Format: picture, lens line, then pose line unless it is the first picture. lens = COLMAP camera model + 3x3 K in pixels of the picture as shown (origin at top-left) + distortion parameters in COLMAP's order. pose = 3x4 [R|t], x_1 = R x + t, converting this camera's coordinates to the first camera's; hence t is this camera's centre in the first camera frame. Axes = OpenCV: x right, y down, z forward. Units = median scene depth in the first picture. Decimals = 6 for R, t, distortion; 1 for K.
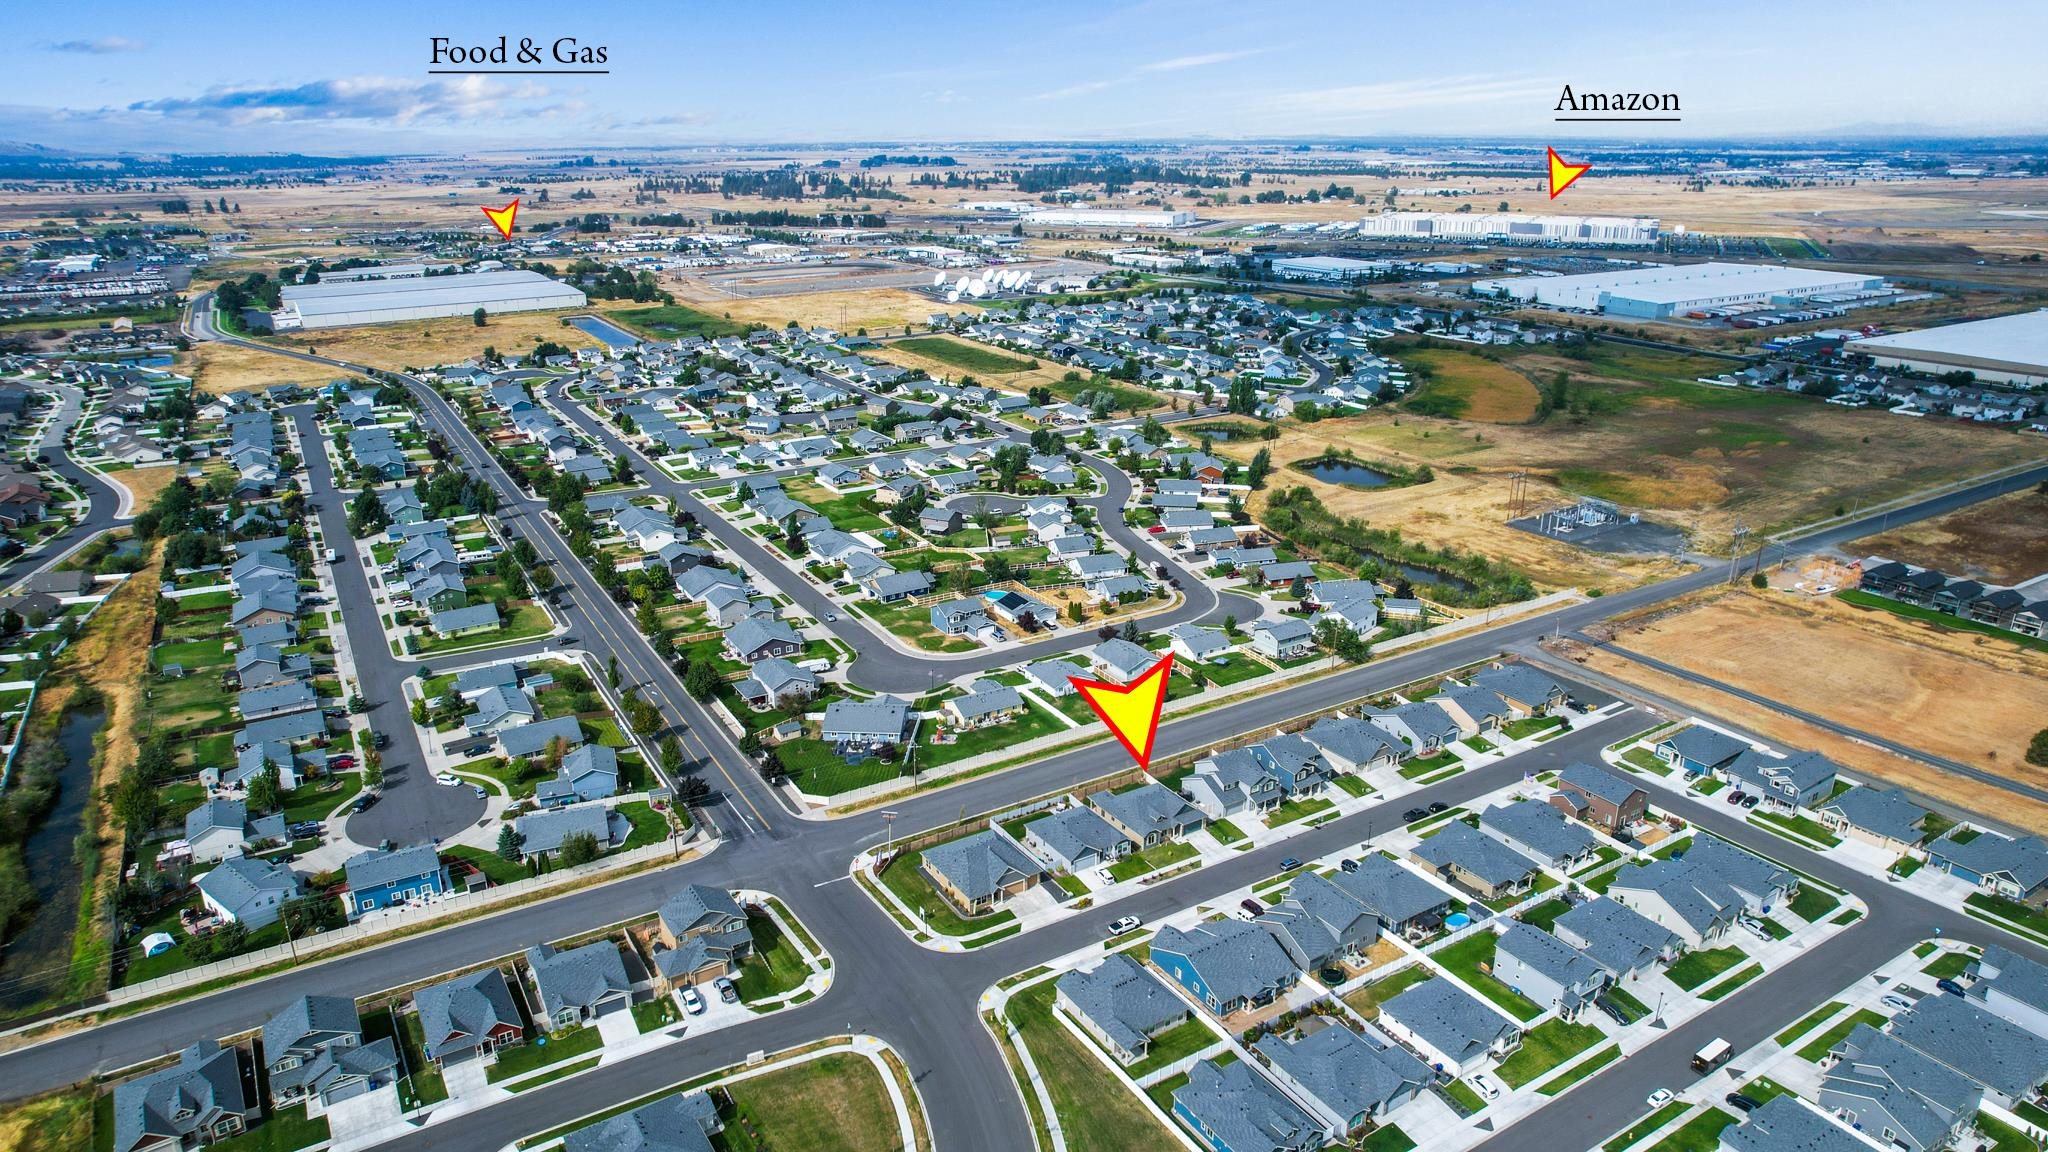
lens RADIAL K [[1313.0, 0, 1024.0], [0, 1313.0, 576.0], [0, 0, 1]] dist [-0.079949, 0.073869]
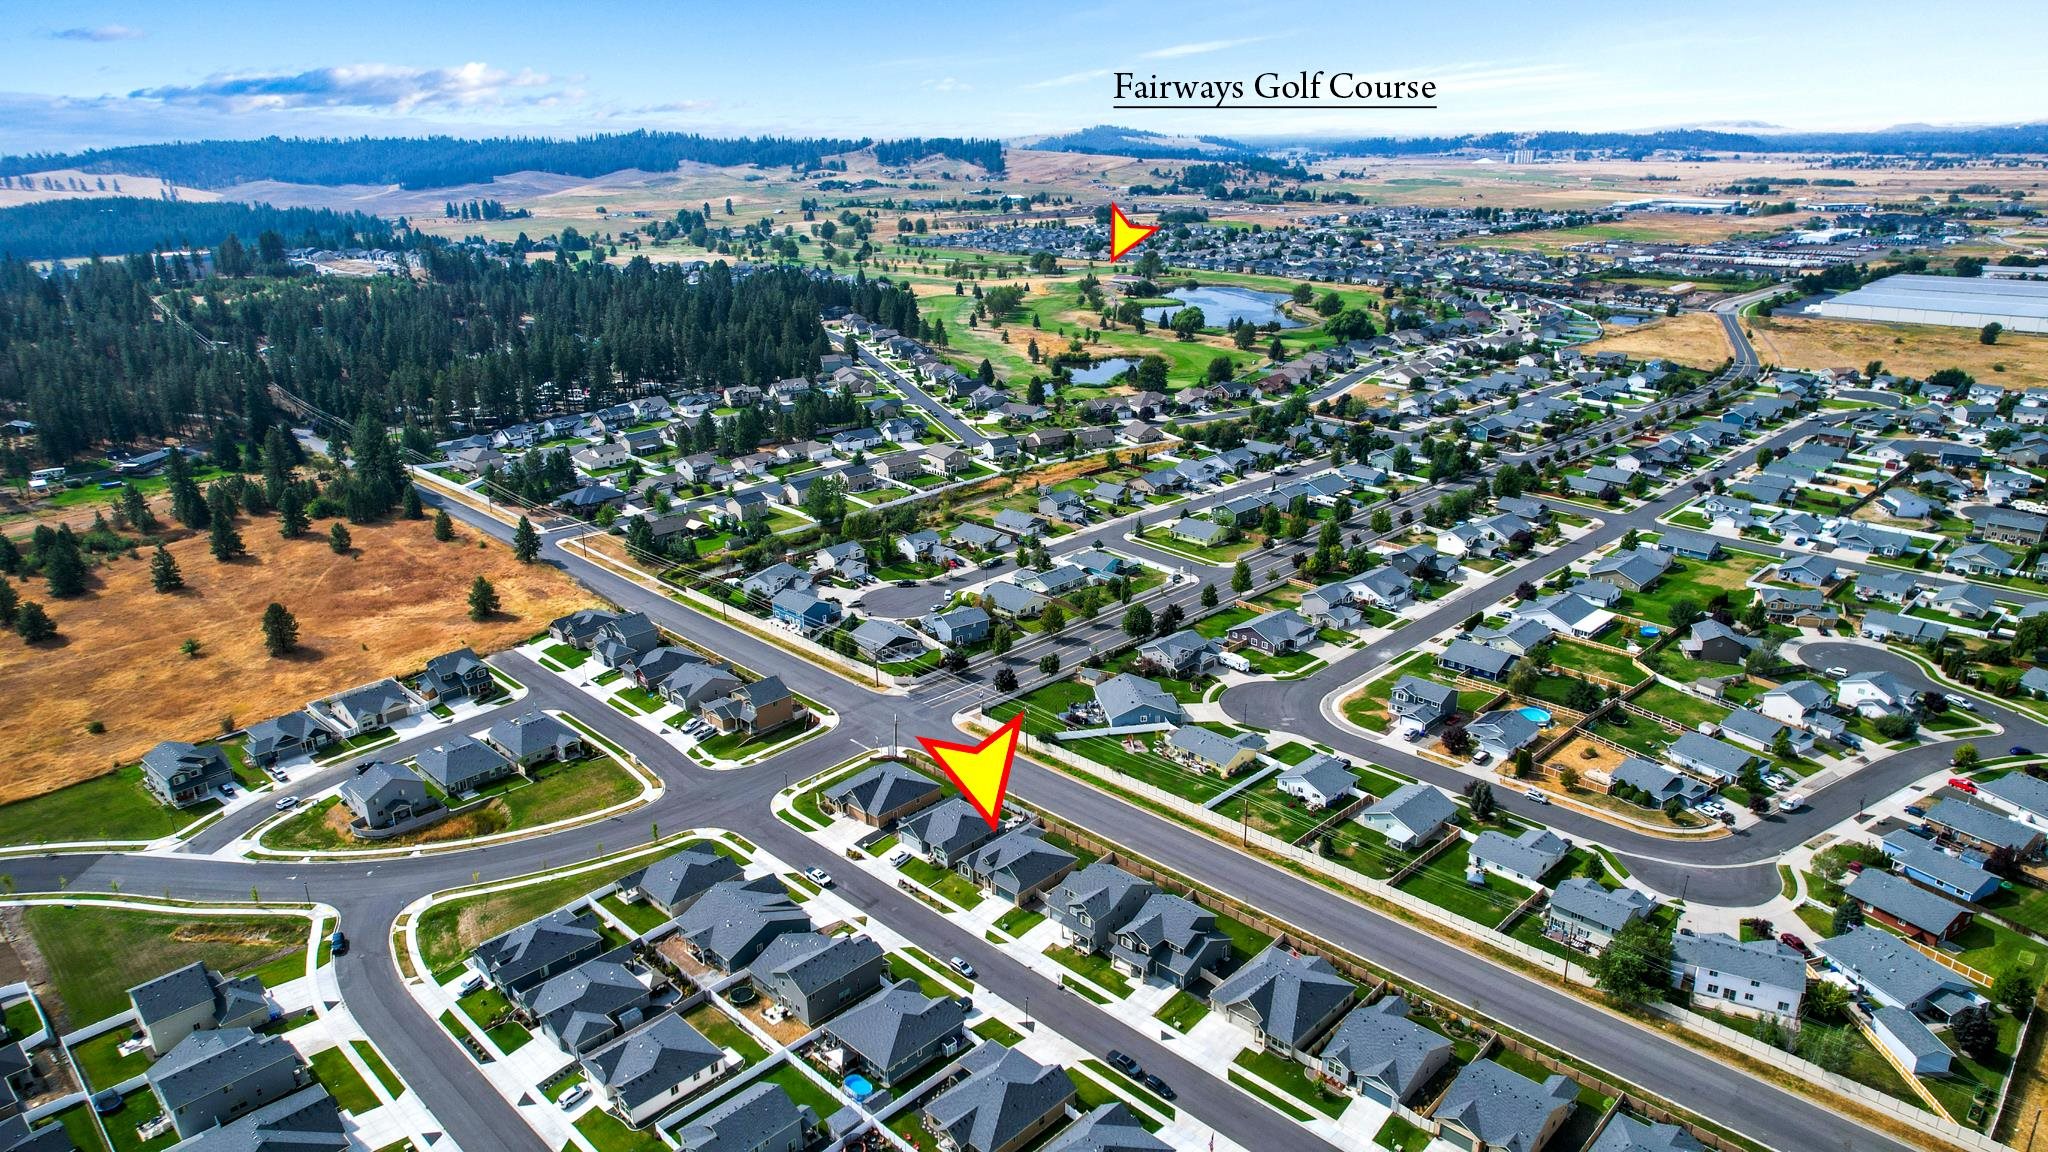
lens RADIAL K [[1313.0, 0, 1024.0], [0, 1313.0, 576.0], [0, 0, 1]] dist [-0.079949, 0.073869]
pose [[0.234152, 0.321082, -0.917649, 0.714975], [-0.303442, 0.920872, 0.244782, -0.191787], [0.923632, 0.221137, 0.313054, 0.535361]]
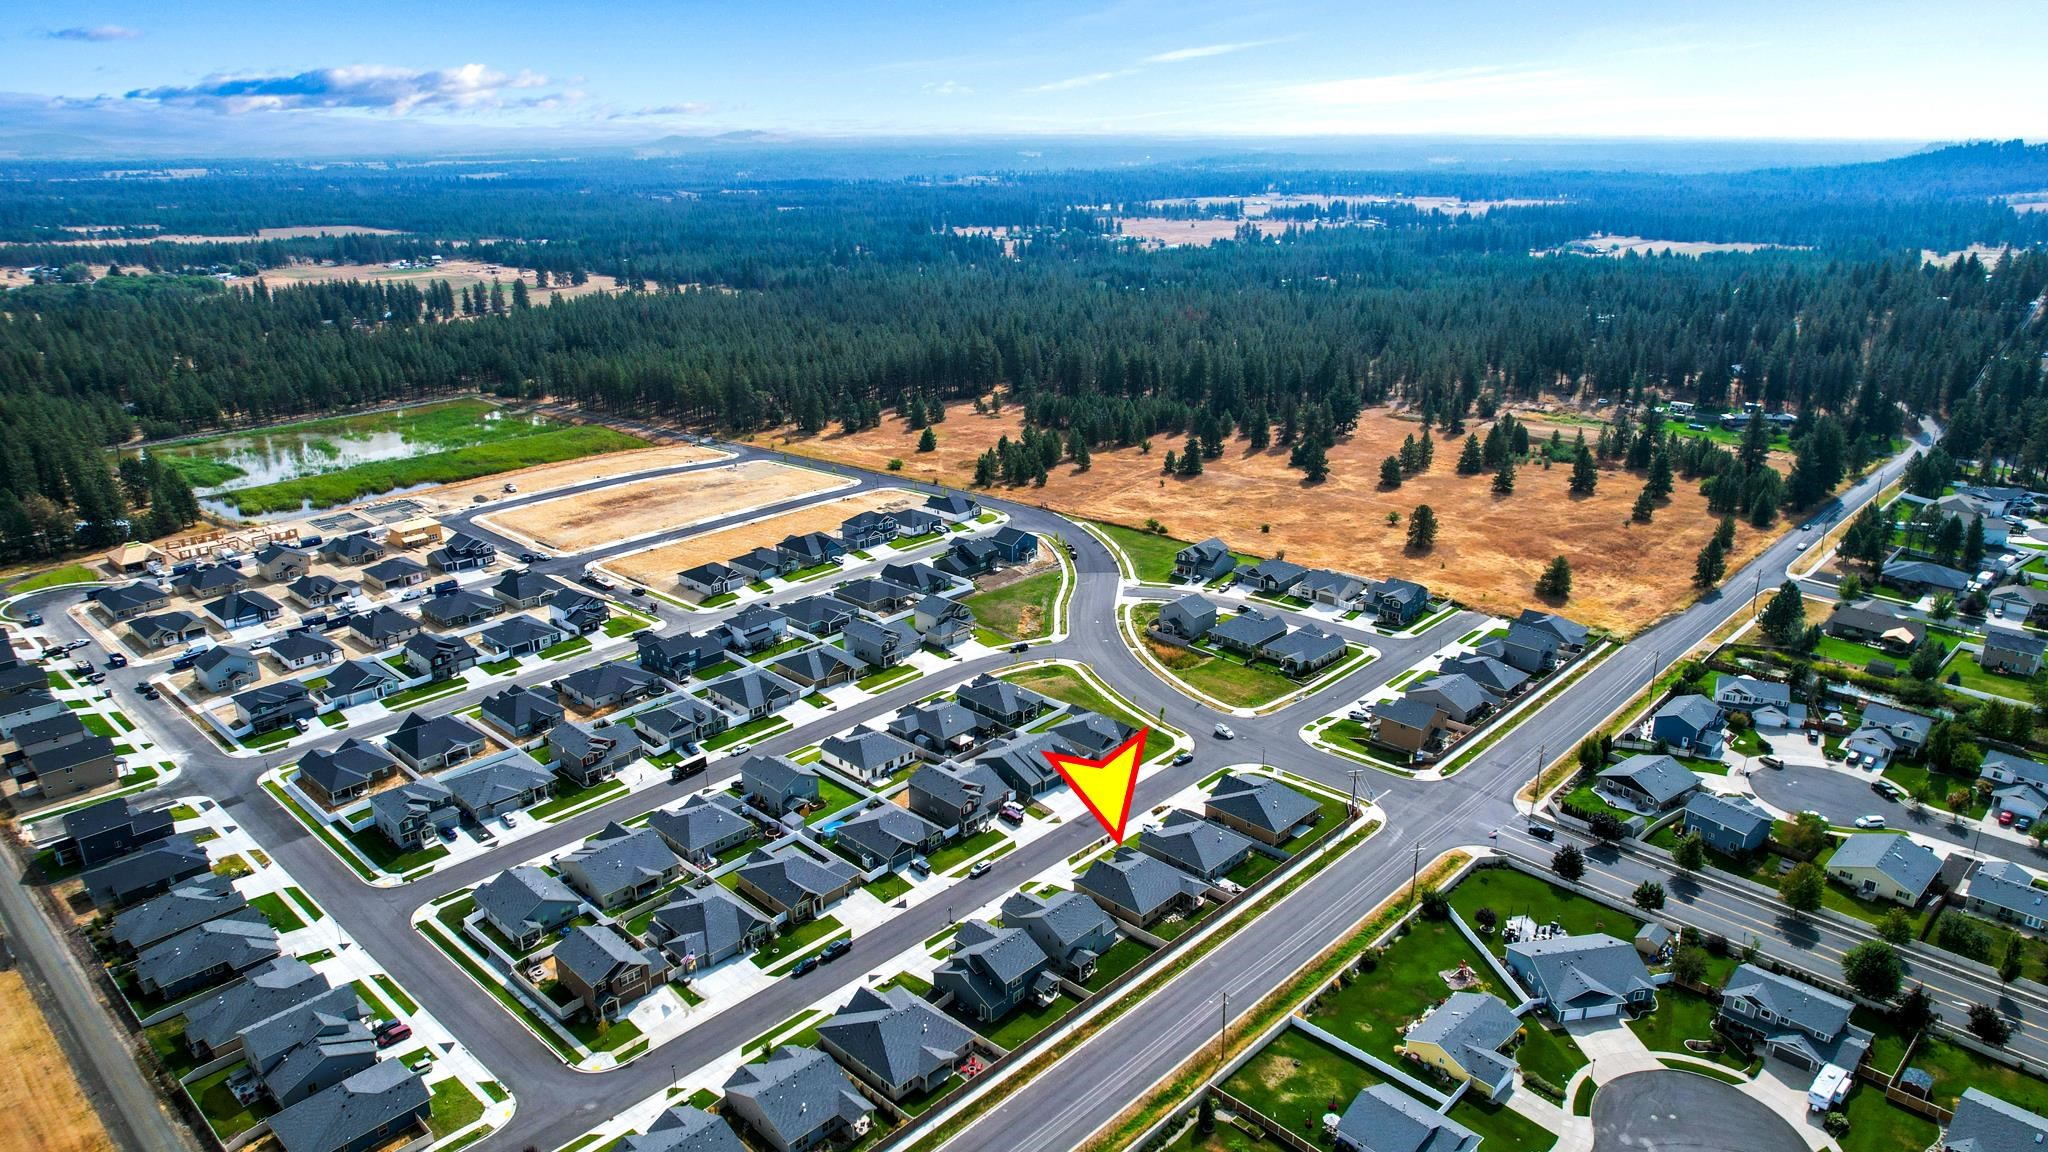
lens RADIAL K [[1325.4, 0, 1024.0], [0, 1325.4, 576.0], [0, 0, 1]] dist [0.026133, 0.074432]
pose [[-0.967948, 0.085699, -0.236079, 0.303547], [-0.079771, 0.786402, 0.612542, -0.442129], [0.238147, 0.611741, -0.754360, 1.243185]]
